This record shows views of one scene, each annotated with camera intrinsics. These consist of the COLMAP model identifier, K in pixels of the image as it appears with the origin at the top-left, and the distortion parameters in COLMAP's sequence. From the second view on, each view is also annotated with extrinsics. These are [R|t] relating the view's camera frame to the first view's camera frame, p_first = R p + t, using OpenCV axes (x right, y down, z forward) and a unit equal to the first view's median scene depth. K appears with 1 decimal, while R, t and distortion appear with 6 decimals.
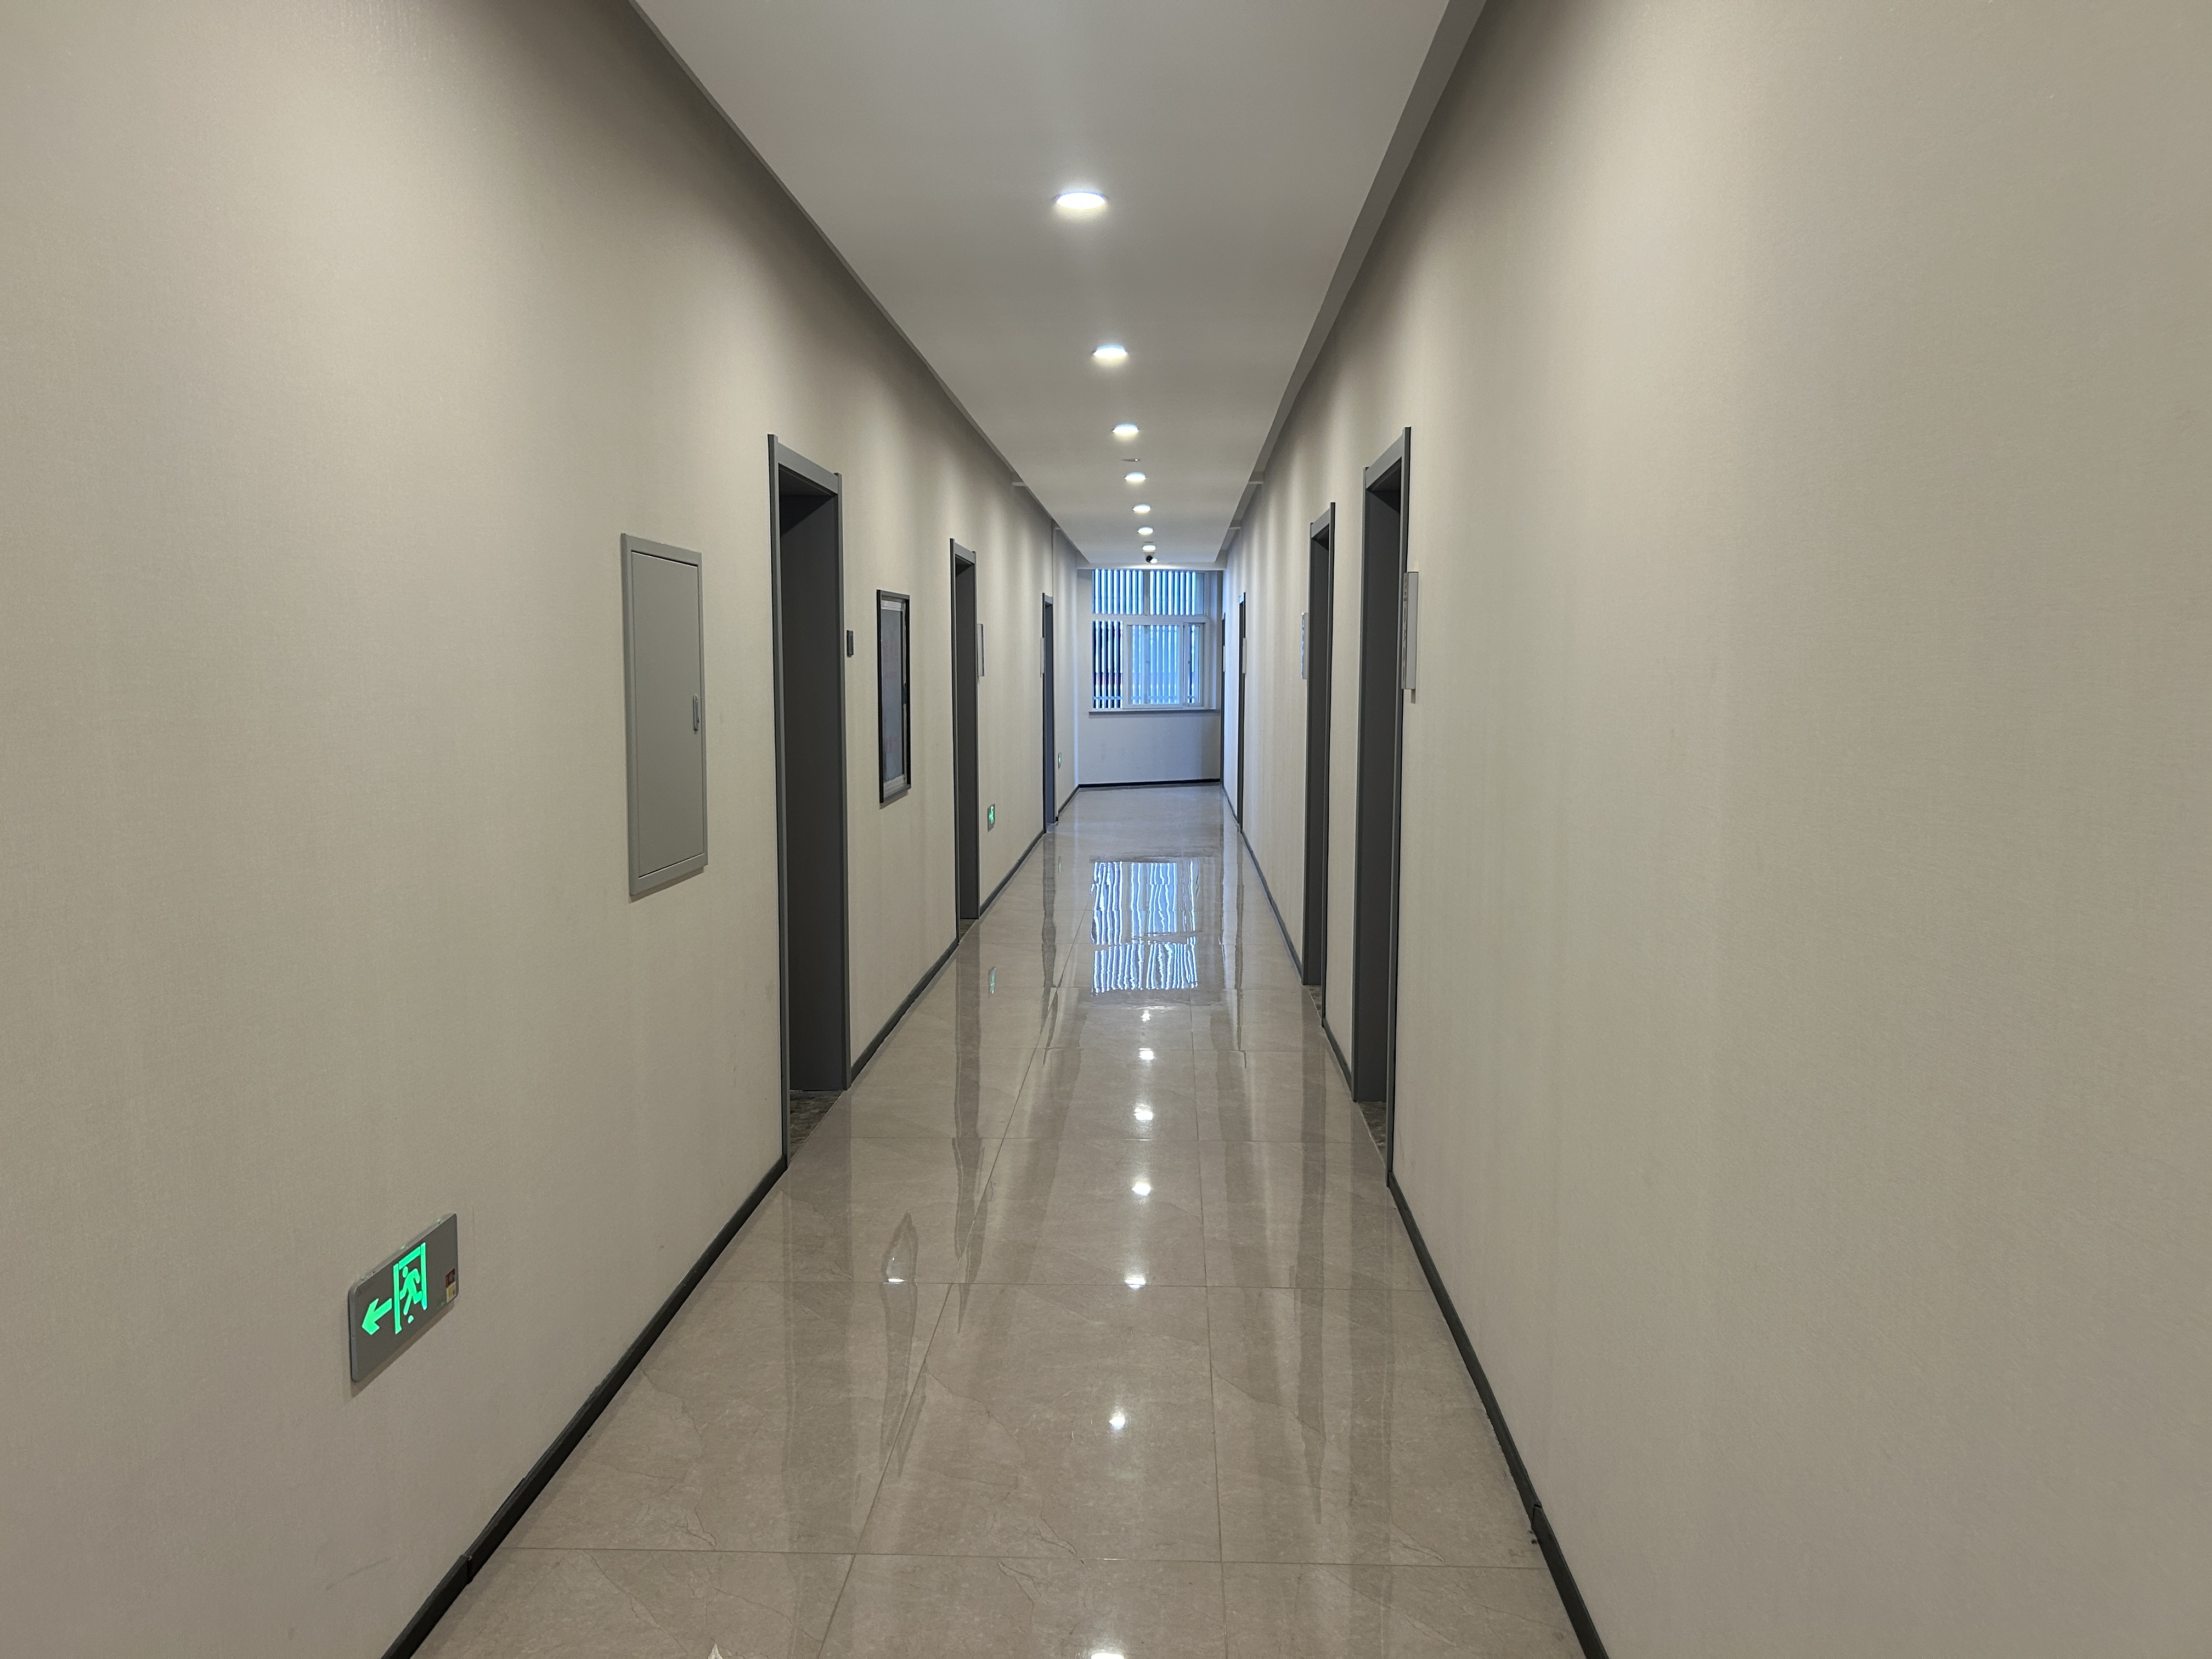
lens RADIAL K [[1660.7, 0, 1107.3], [0, 1660.7, 830.1], [0, 0, 1]] dist [0.006554, 0.004355]
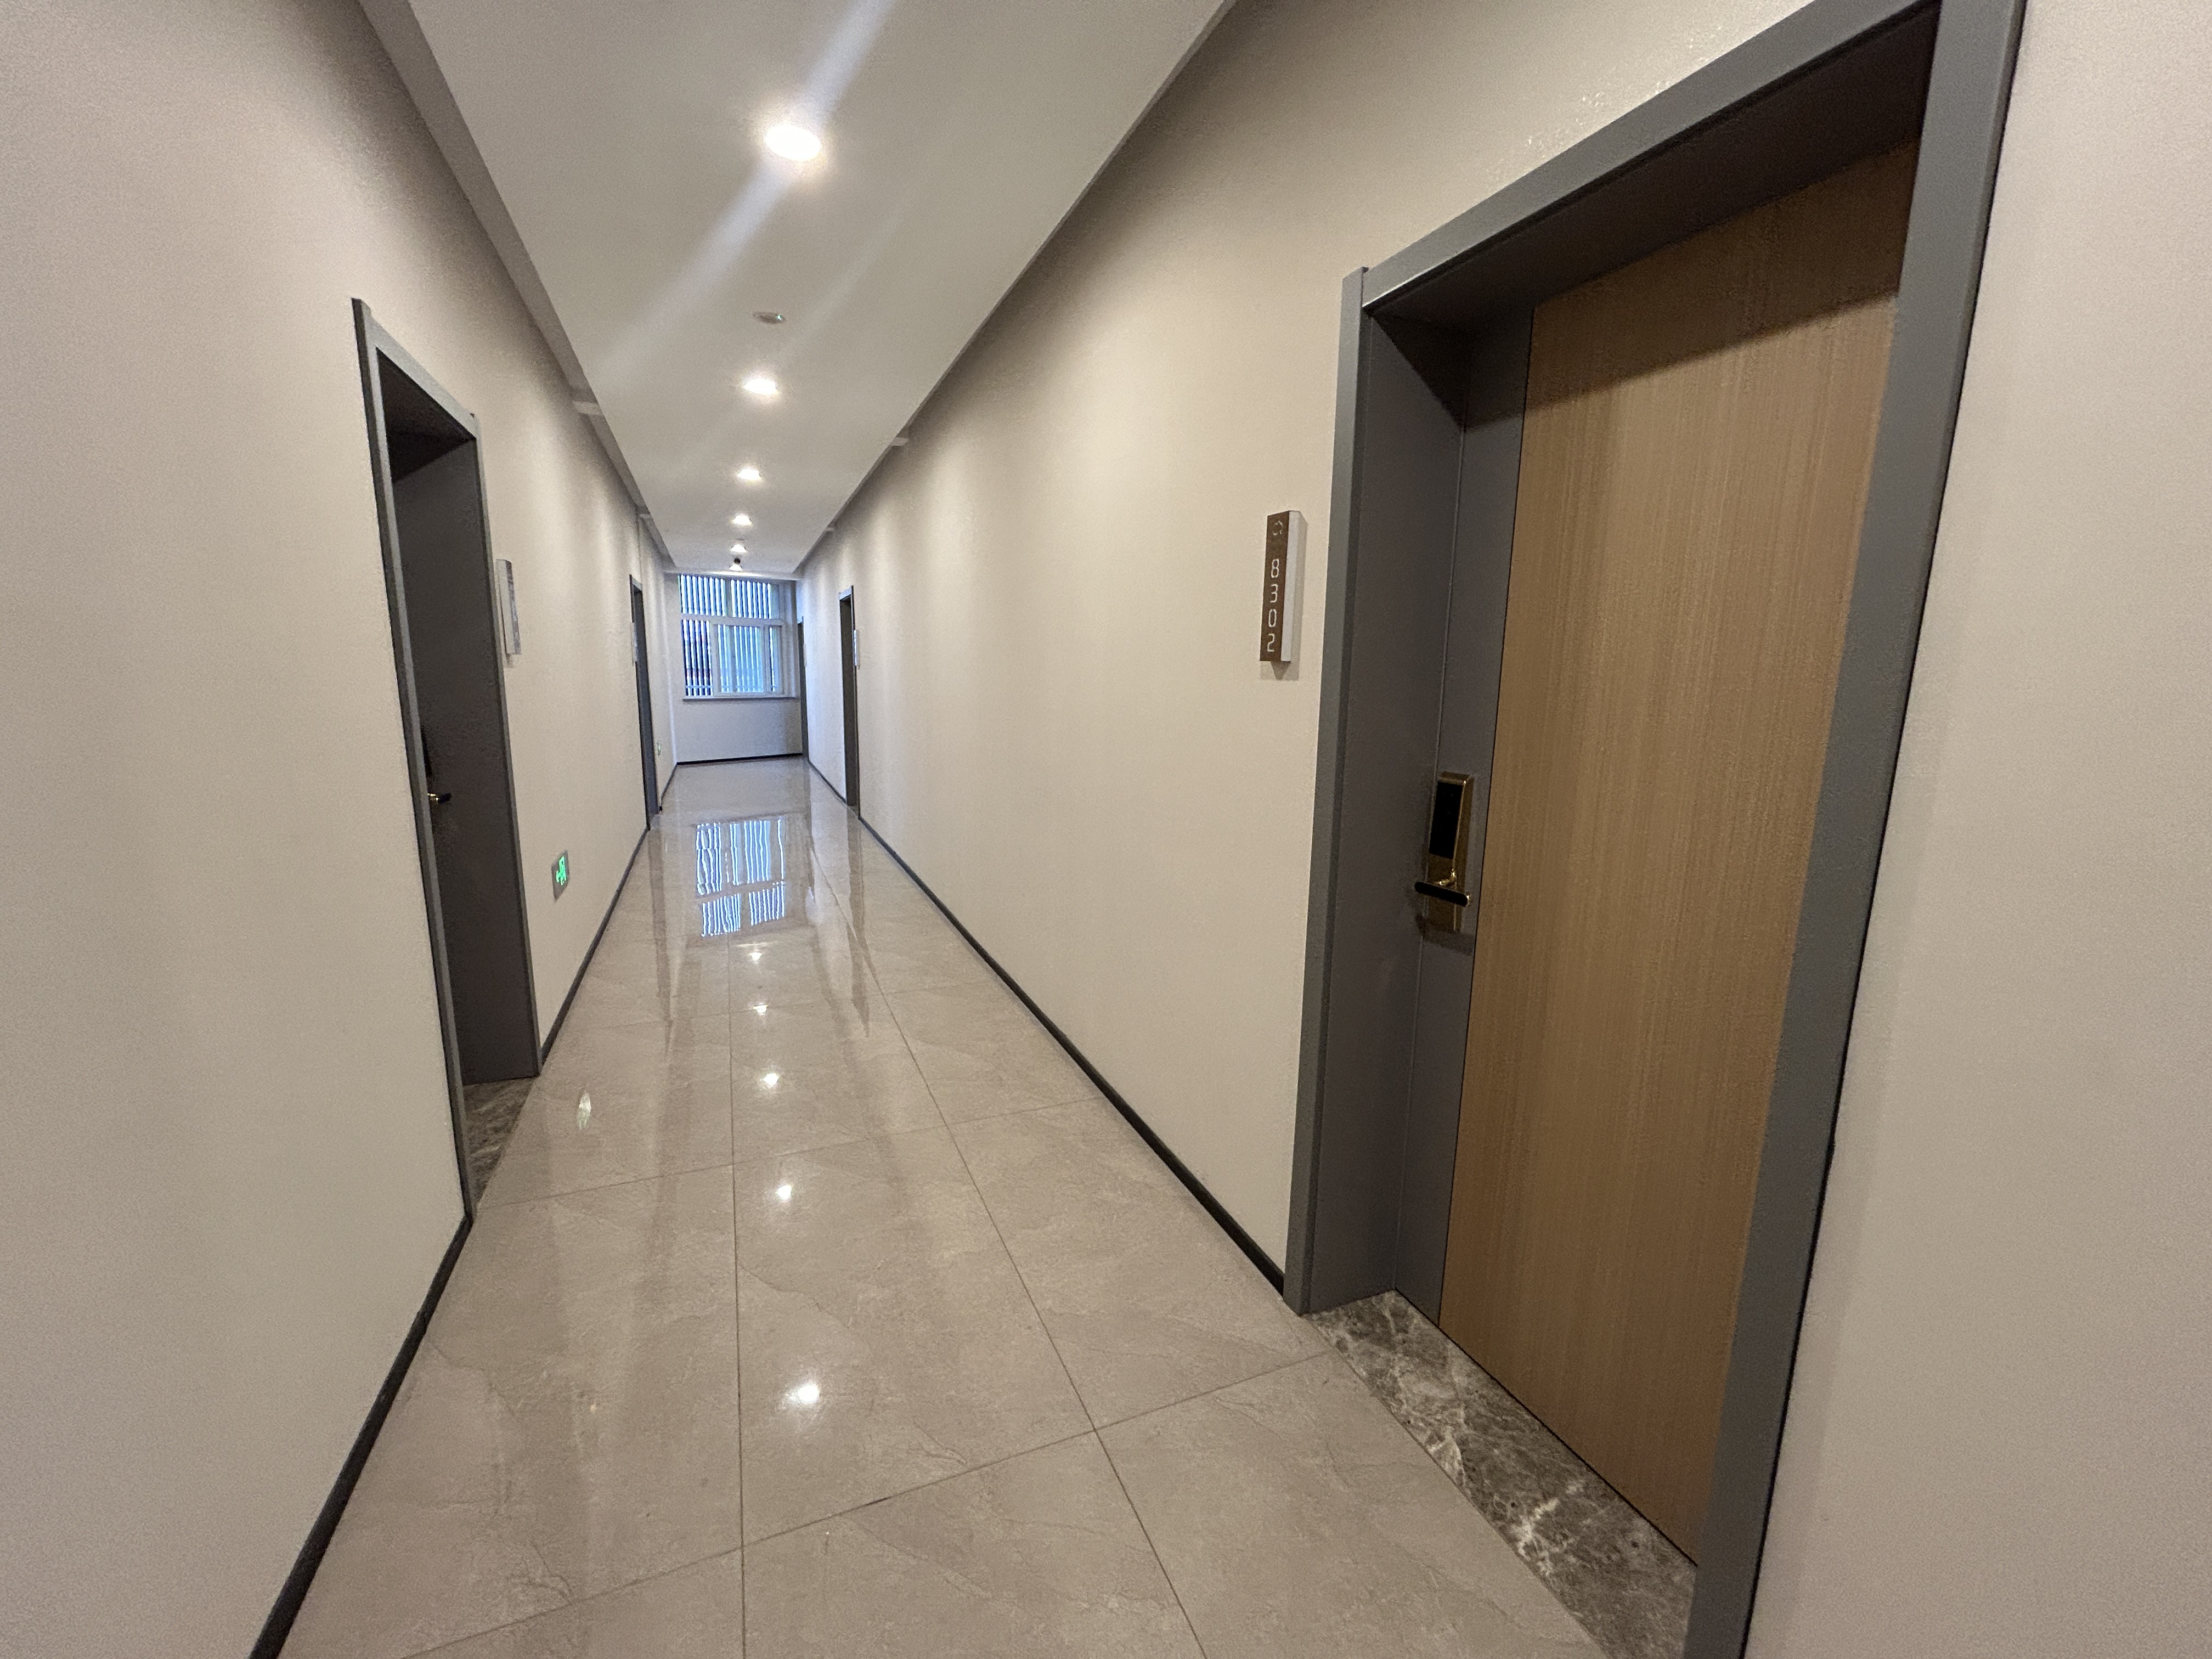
lens RADIAL K [[892.9, 0, 1097.4], [0, 892.9, 832.8], [0, 0, 1]] dist [-0.000064, 0.000046]
pose [[0.908558, -0.056937, 0.413861, -0.011336], [0.022673, 0.995929, 0.087242, -0.025637], [-0.417143, -0.069881, 0.906150, 0.304013]]
